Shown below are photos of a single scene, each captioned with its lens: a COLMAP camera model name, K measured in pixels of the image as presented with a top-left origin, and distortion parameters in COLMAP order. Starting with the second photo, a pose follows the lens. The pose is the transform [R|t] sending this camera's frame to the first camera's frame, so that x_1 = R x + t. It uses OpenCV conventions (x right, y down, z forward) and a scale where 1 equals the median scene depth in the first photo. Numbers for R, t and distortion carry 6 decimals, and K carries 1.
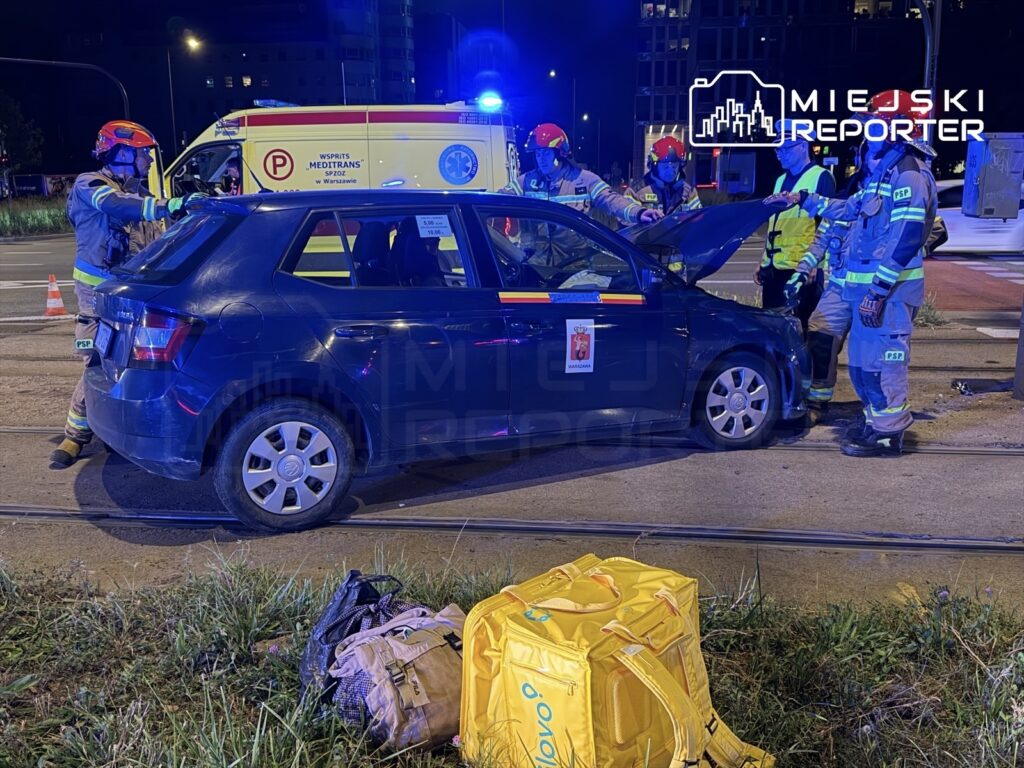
lens RADIAL K [[1061.2, 0, 512.0], [0, 1061.2, 384.0], [0, 0, 1]] dist [0.188254, -0.419485]
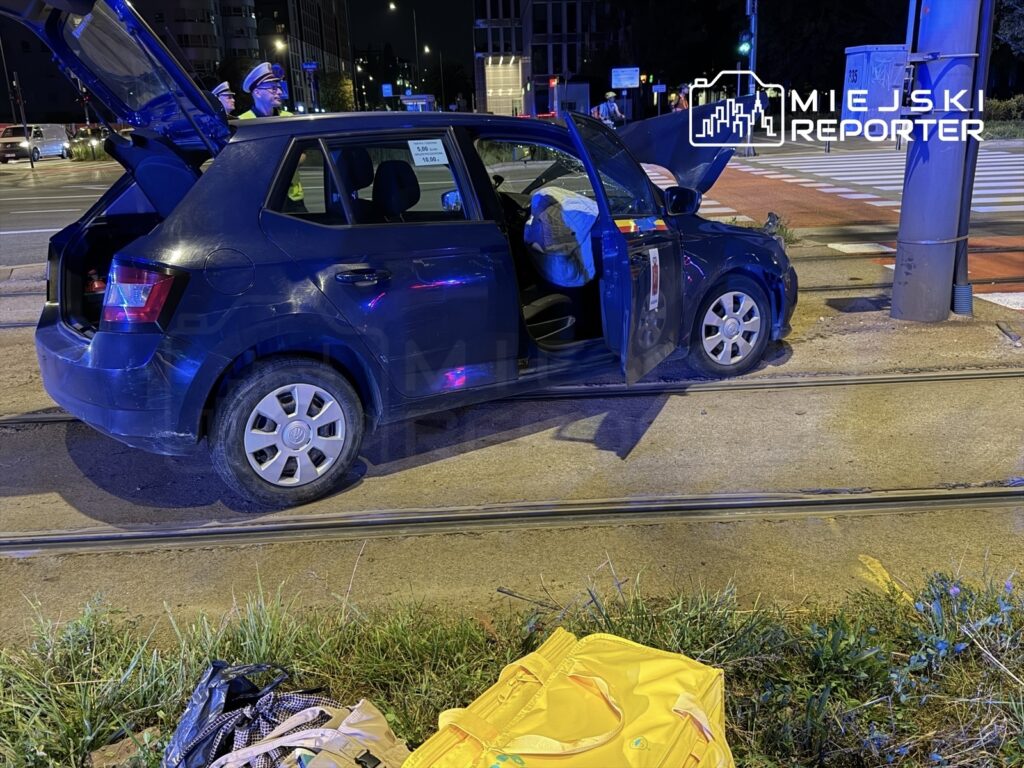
lens RADIAL K [[860.0, 0, 505.8], [0, 860.0, 377.2], [0, 0, 1]] dist [0.170811, -0.336621]
pose [[0.985418, -0.072589, 0.153893, -0.026766], [0.056503, 0.992712, 0.106441, -0.049712], [-0.160498, -0.096194, 0.982338, 0.319803]]
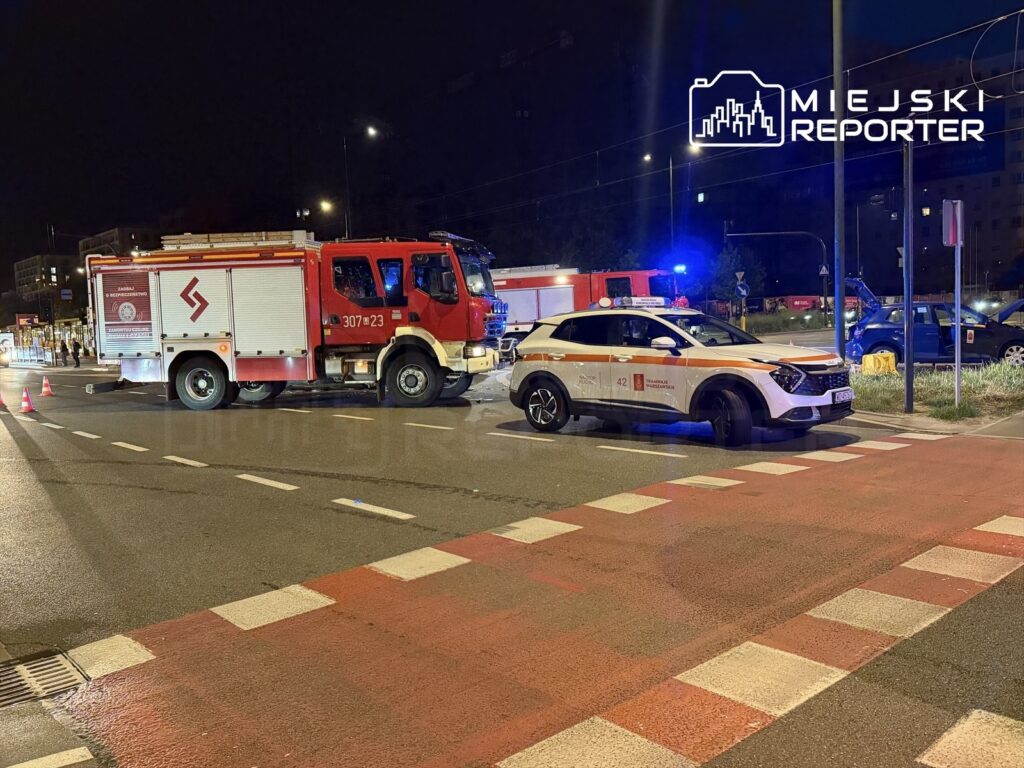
lens RADIAL K [[860.0, 0, 505.8], [0, 860.0, 377.2], [0, 0, 1]] dist [0.170811, -0.336621]
pose [[0.778975, 0.022325, -0.626658, 0.985618], [-0.083206, 0.994209, -0.068011, 0.612825], [0.621510, 0.105121, 0.776321, -3.270069]]
